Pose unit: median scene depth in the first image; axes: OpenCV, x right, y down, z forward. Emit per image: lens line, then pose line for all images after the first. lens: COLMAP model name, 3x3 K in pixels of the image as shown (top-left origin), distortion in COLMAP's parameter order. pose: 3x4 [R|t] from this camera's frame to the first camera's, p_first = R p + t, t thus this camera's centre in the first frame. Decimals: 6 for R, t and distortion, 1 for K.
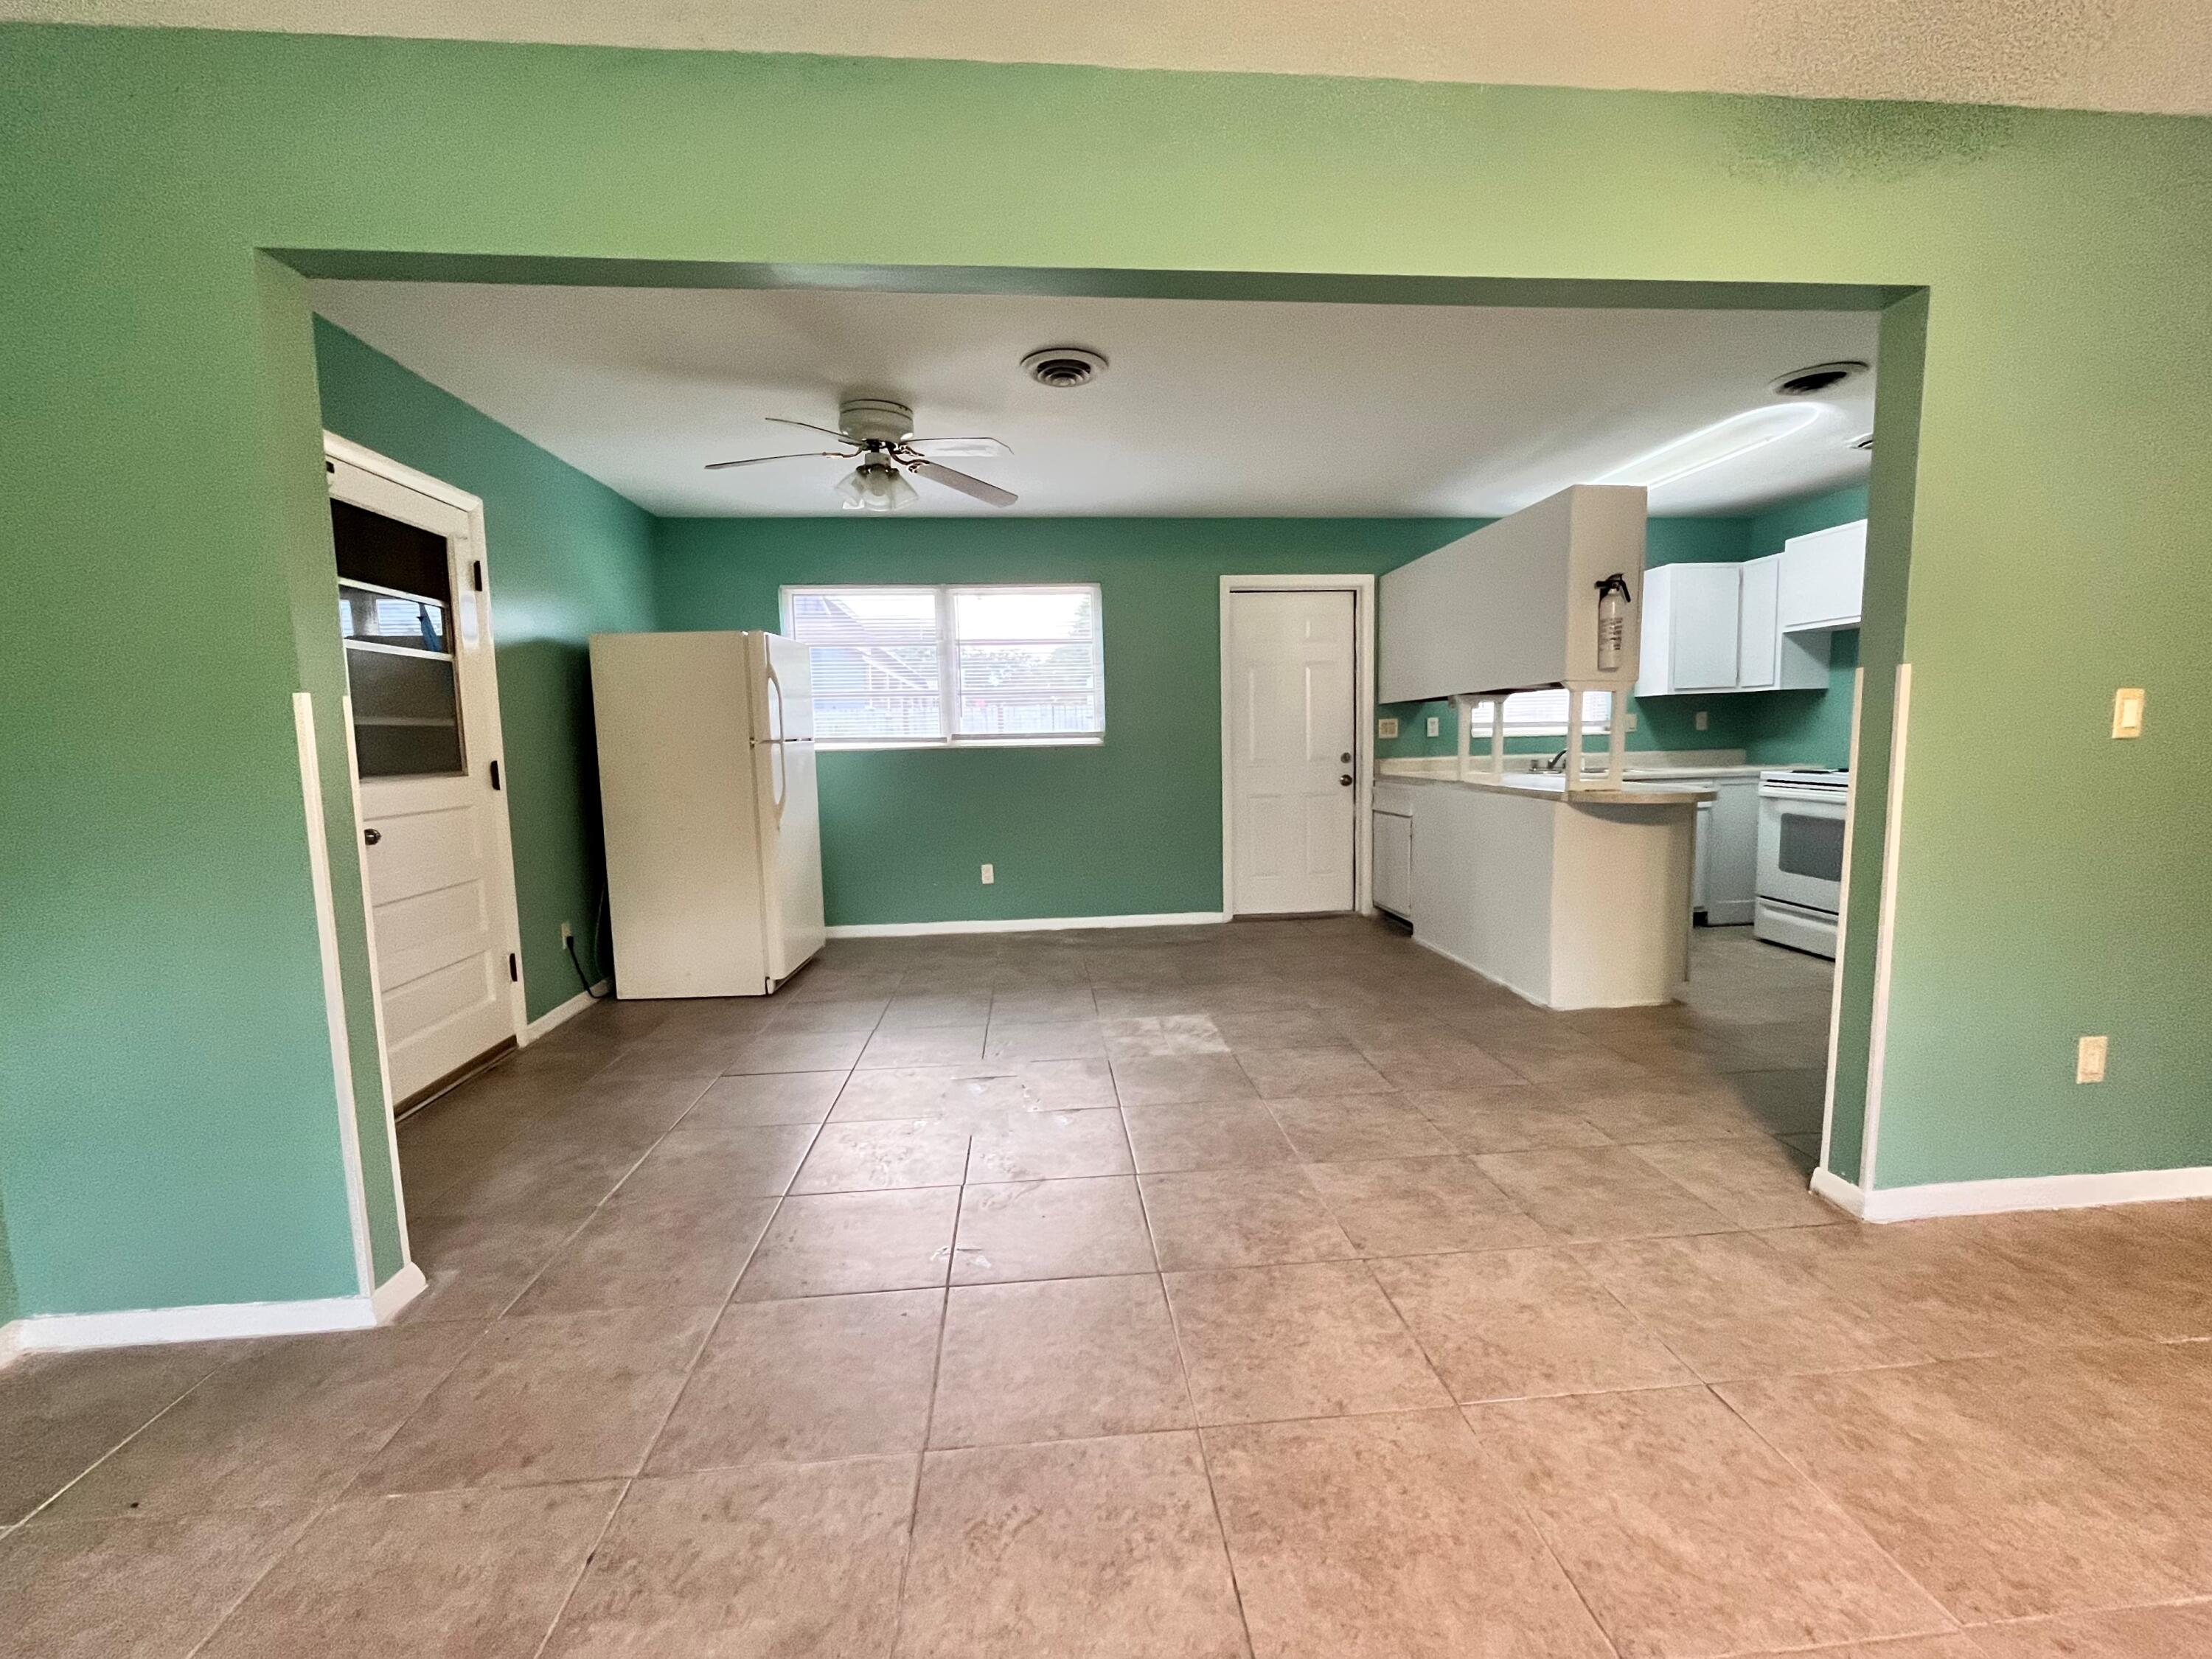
lens RADIAL K [[902.6, 0, 1107.7], [0, 902.6, 835.8], [0, 0, 1]] dist [-0.000915, -0.000170]
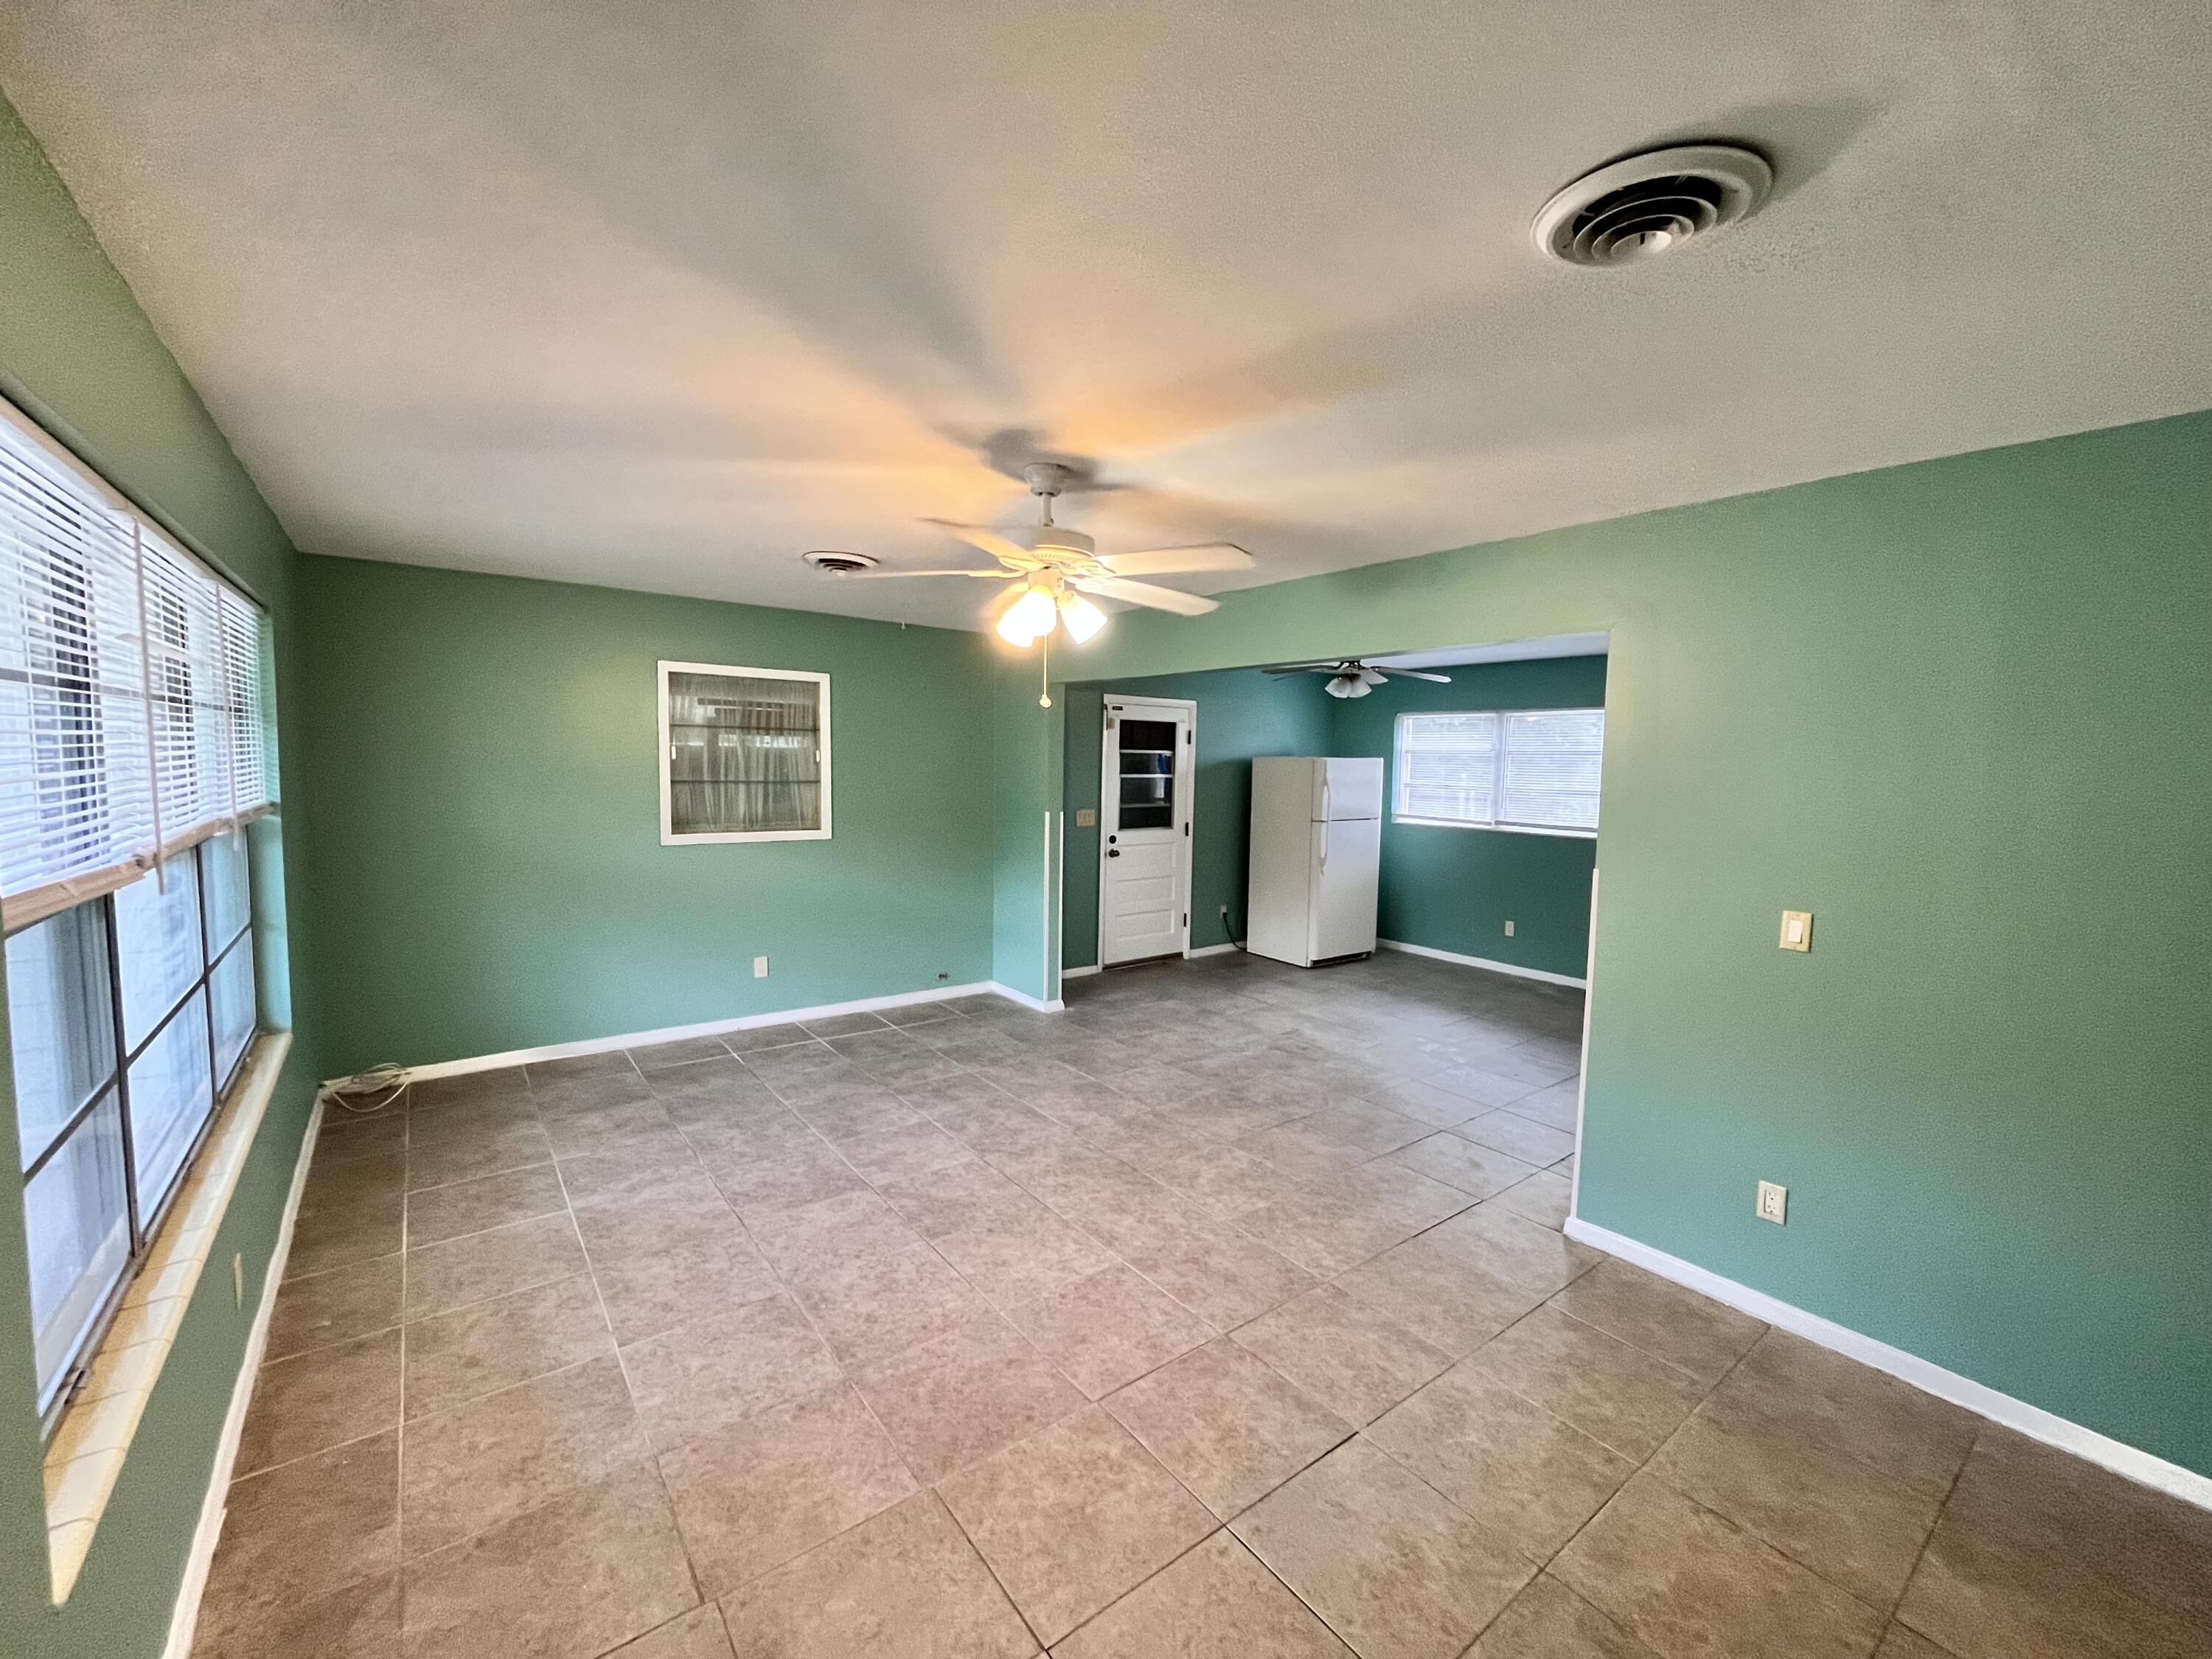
lens RADIAL K [[902.6, 0, 1097.0], [0, 902.6, 822.1], [0, 0, 1]] dist [-0.000915, -0.000170]
pose [[0.523870, 0.090753, -0.846950, 1.340891], [-0.117558, 0.992496, 0.033635, -0.171149], [0.843647, 0.081945, 0.530607, -0.408768]]
